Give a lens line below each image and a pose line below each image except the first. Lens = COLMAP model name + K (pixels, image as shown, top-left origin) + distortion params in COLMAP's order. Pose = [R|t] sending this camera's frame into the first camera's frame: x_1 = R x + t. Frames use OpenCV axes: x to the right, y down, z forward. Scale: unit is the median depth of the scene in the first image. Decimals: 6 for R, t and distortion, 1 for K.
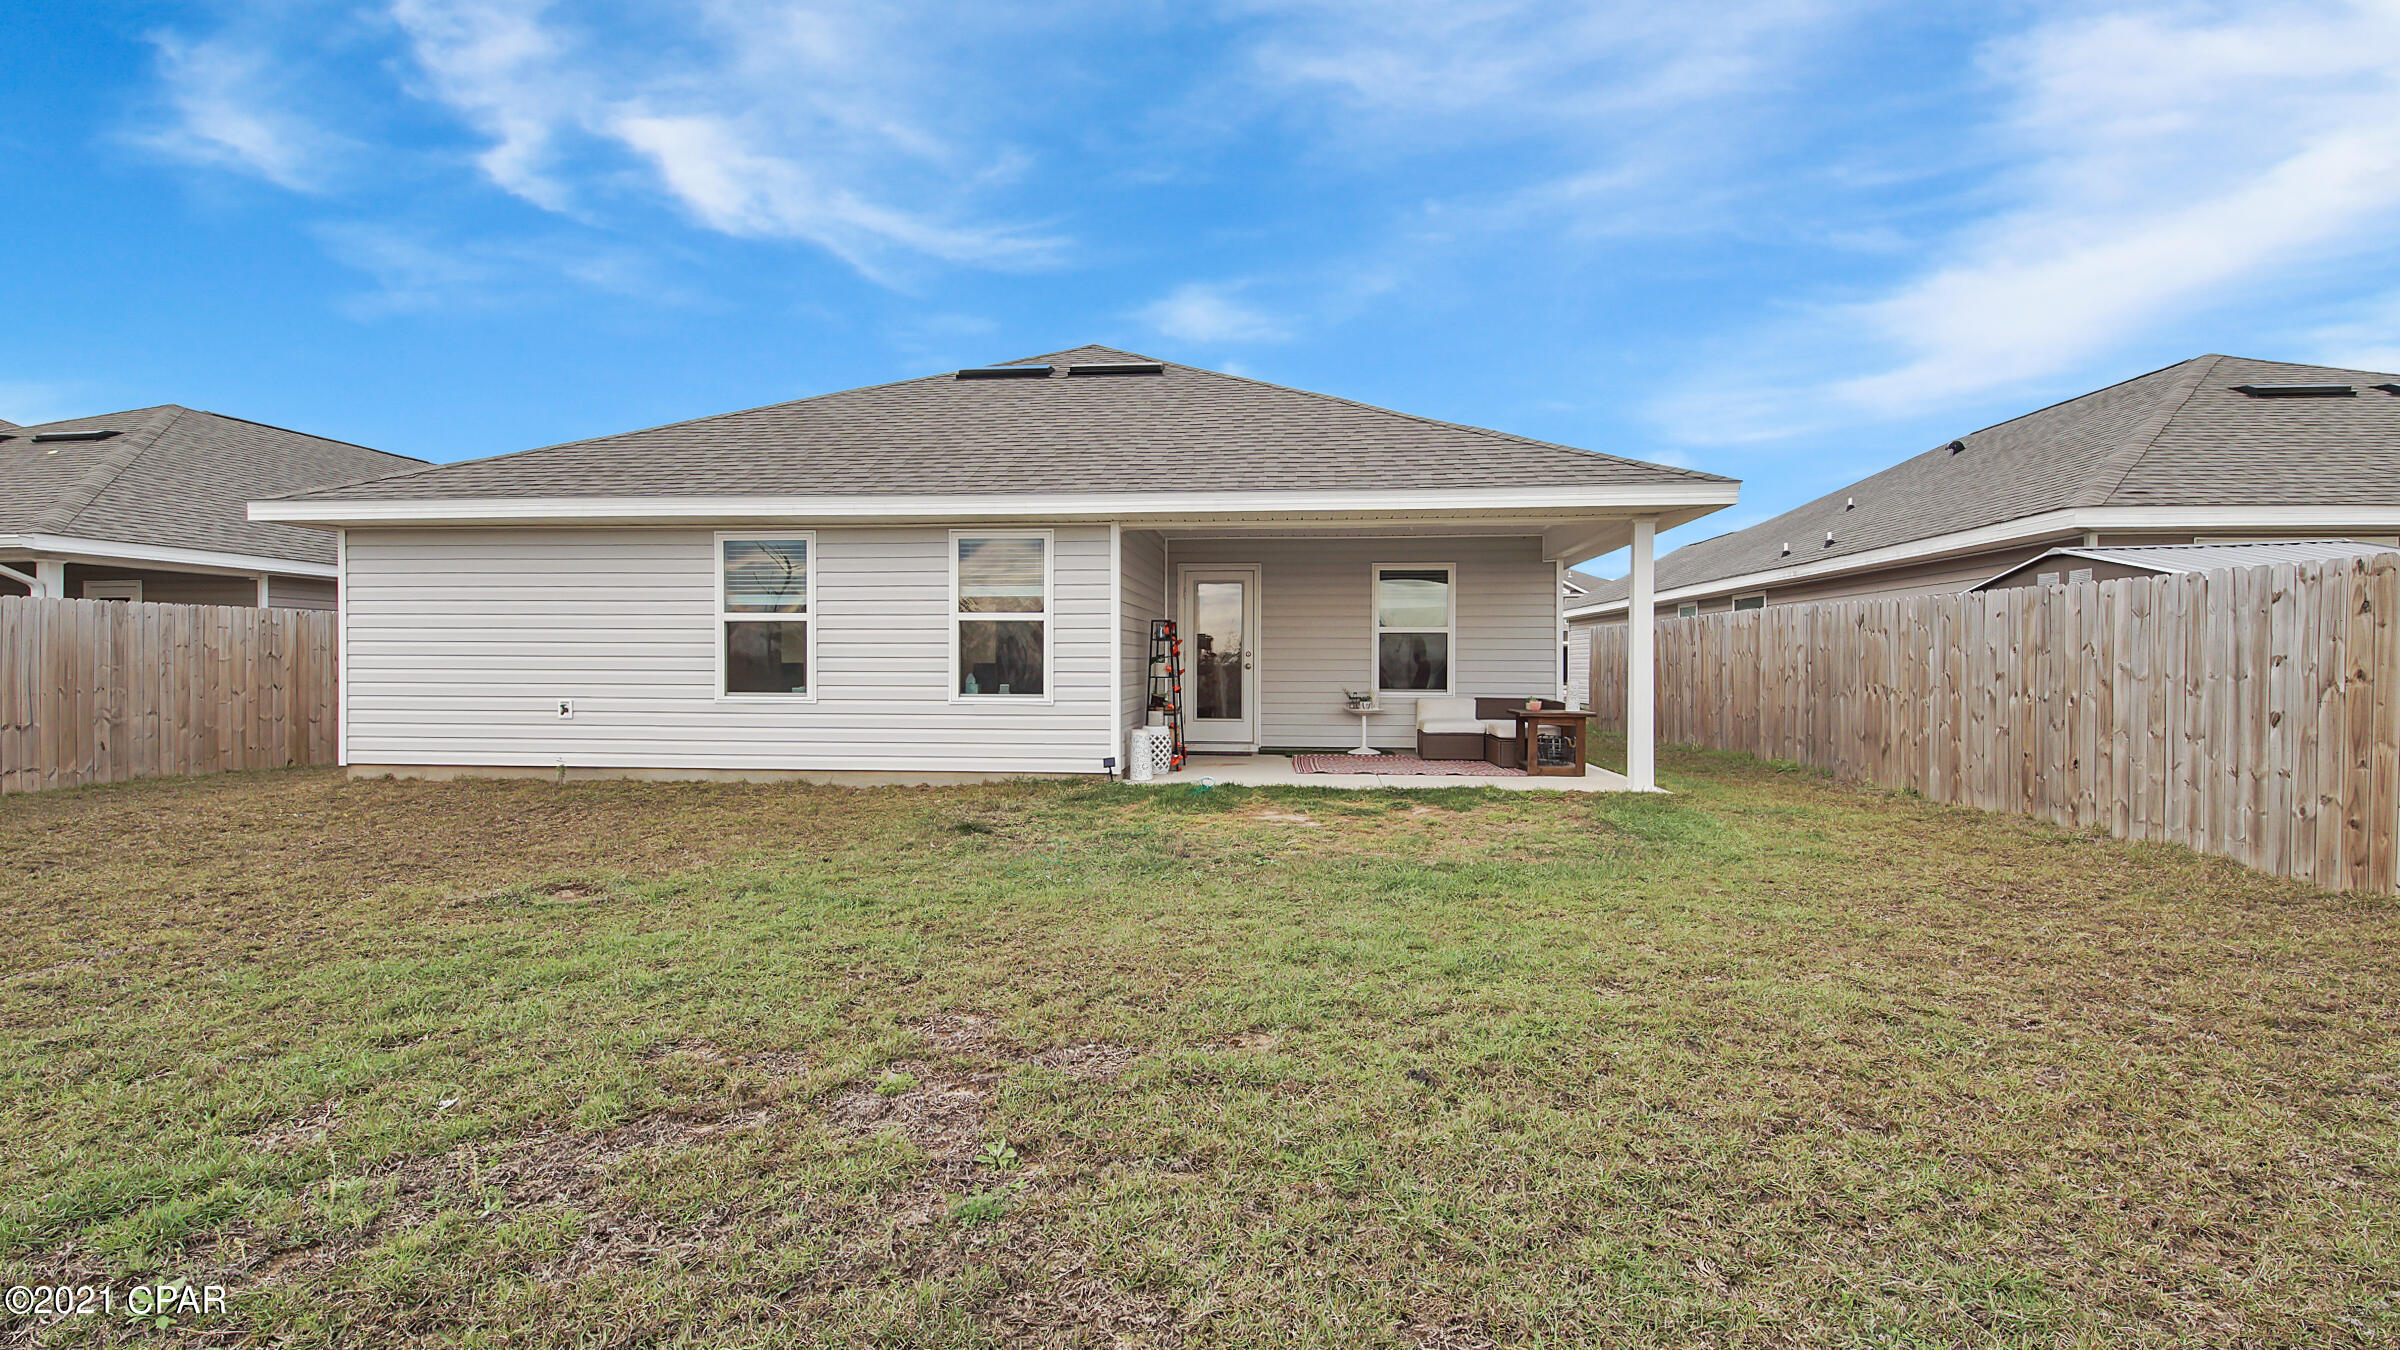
lens RADIAL K [[1076.2, 0, 1215.3], [0, 1076.2, 678.3], [0, 0, 1]] dist [-0.014615, 0.000131]
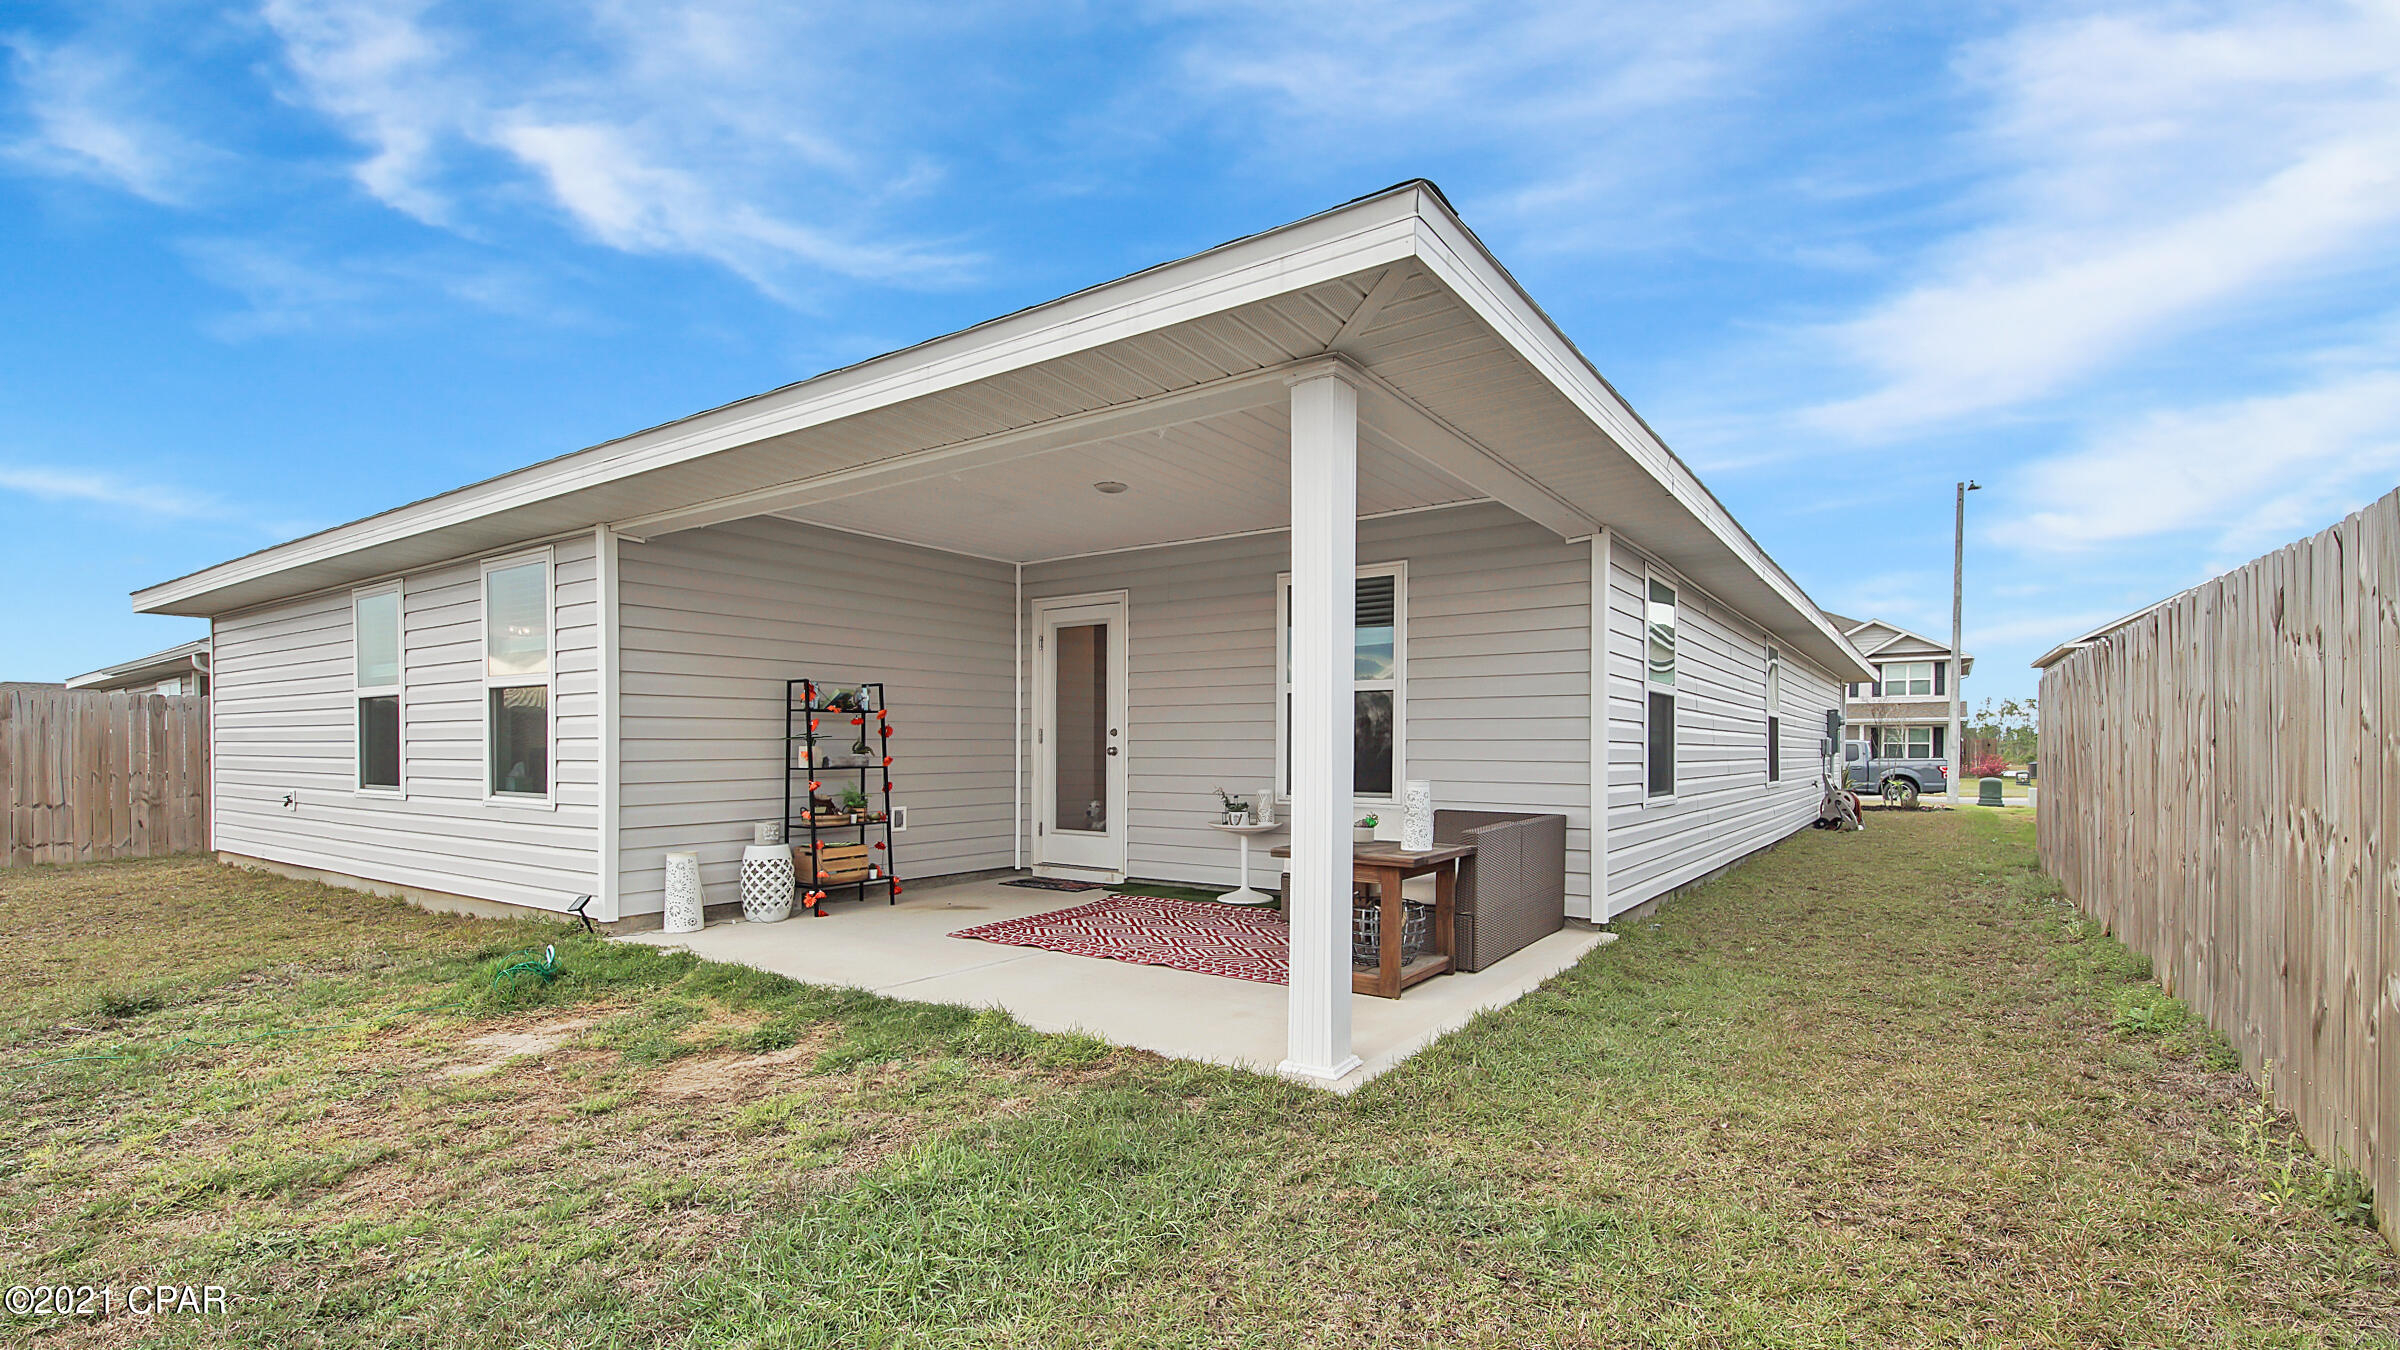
lens RADIAL K [[1097.1, 0, 1158.4], [0, 1097.1, 698.3], [0, 0, 1]] dist [-0.029709, 0.001054]
pose [[0.874286, -0.025403, -0.484745, 0.442816], [-0.001903, 0.998443, -0.055755, -0.007398], [0.485407, 0.049668, 0.872877, 0.526661]]
